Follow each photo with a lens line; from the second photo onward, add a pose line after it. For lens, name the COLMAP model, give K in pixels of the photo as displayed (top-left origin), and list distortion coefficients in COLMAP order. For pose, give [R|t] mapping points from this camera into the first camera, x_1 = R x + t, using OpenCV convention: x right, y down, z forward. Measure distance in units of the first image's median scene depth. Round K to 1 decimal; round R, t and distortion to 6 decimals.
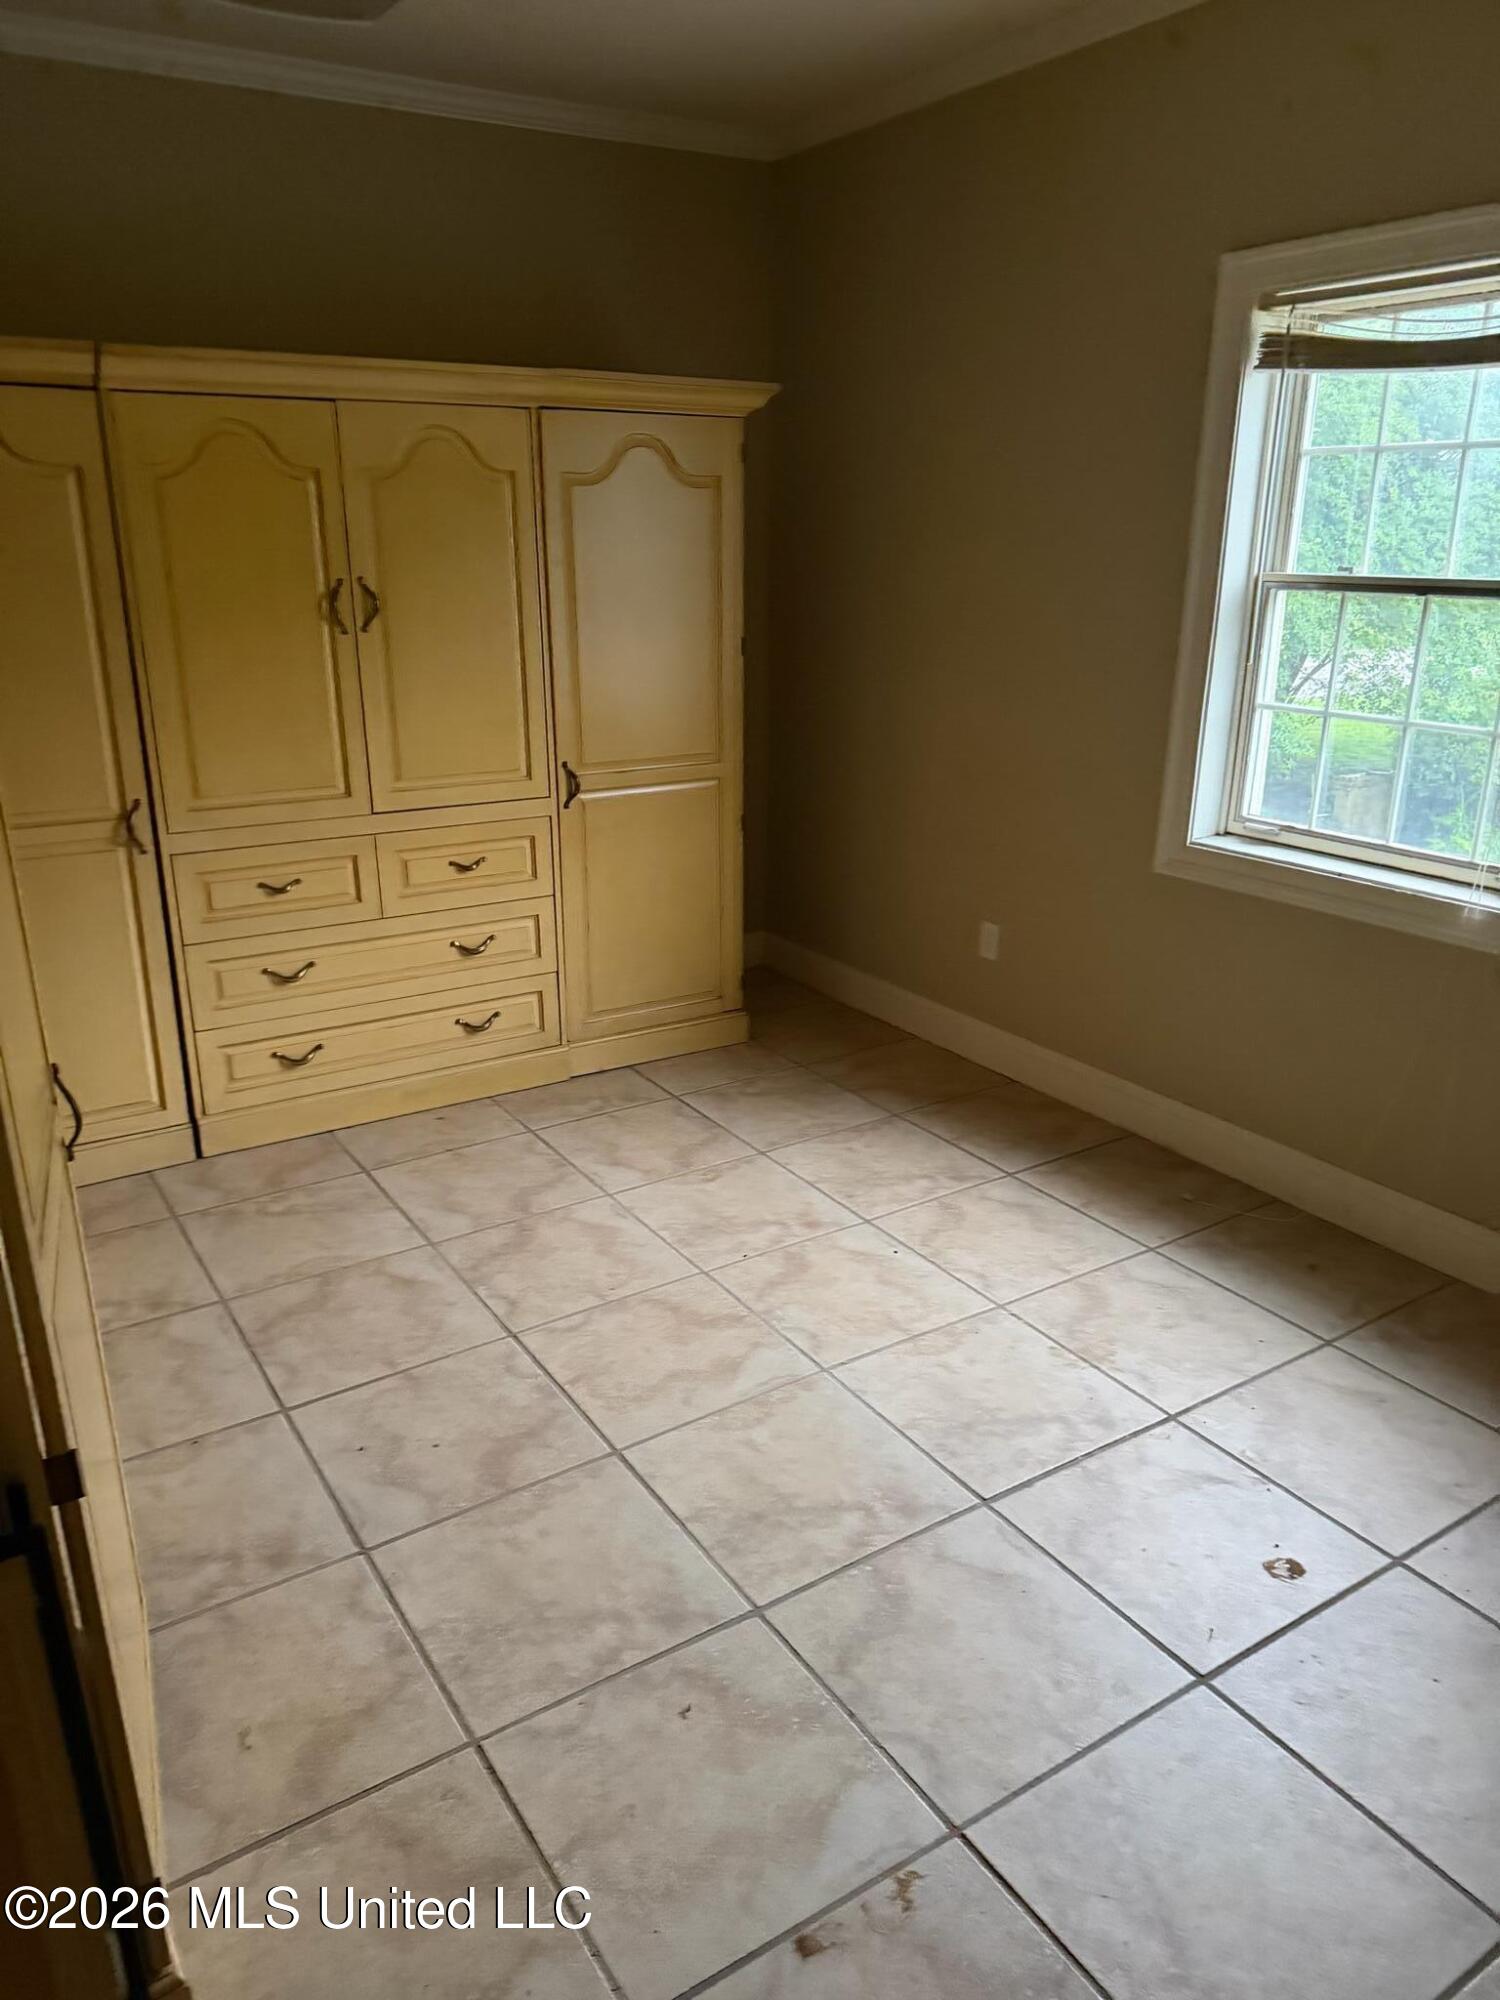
lens RADIAL K [[1425.1, 0, 750.0], [0, 1425.1, 1000.0], [0, 0, 1]] dist [0.152689, -0.168949]
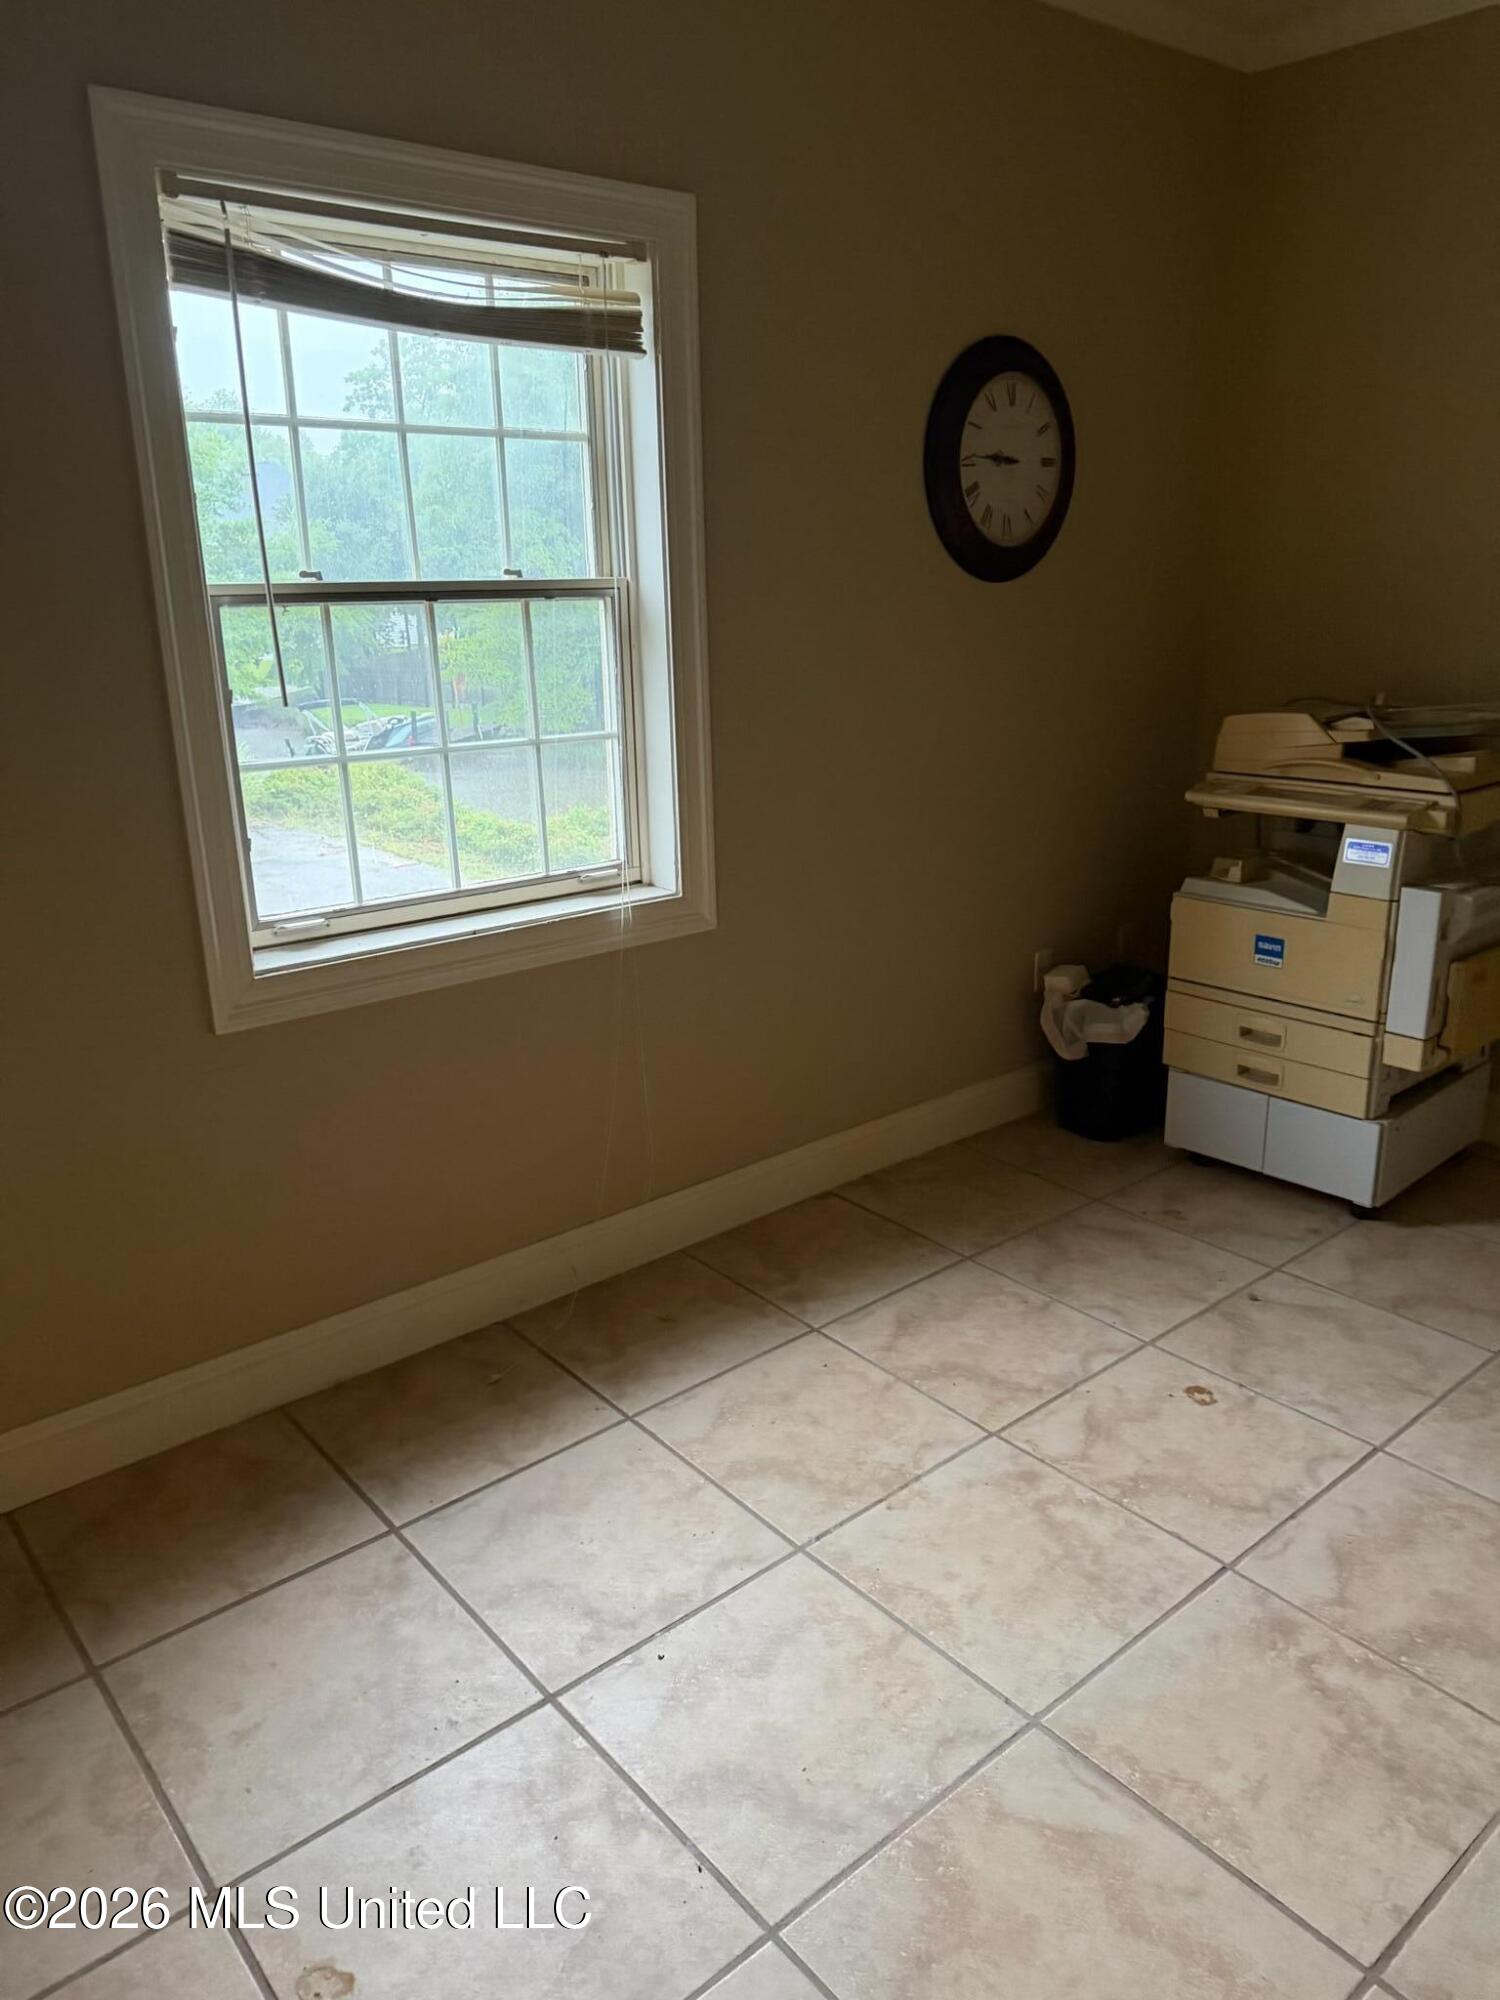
lens RADIAL K [[1402.8, 0, 750.0], [0, 1402.8, 1000.0], [0, 0, 1]] dist [0.034008, -0.026907]
pose [[-0.126880, -0.294805, 0.947096, -0.406057], [0.323766, 0.890210, 0.320472, -0.265845], [-0.937591, 0.347299, -0.017502, 0.896489]]
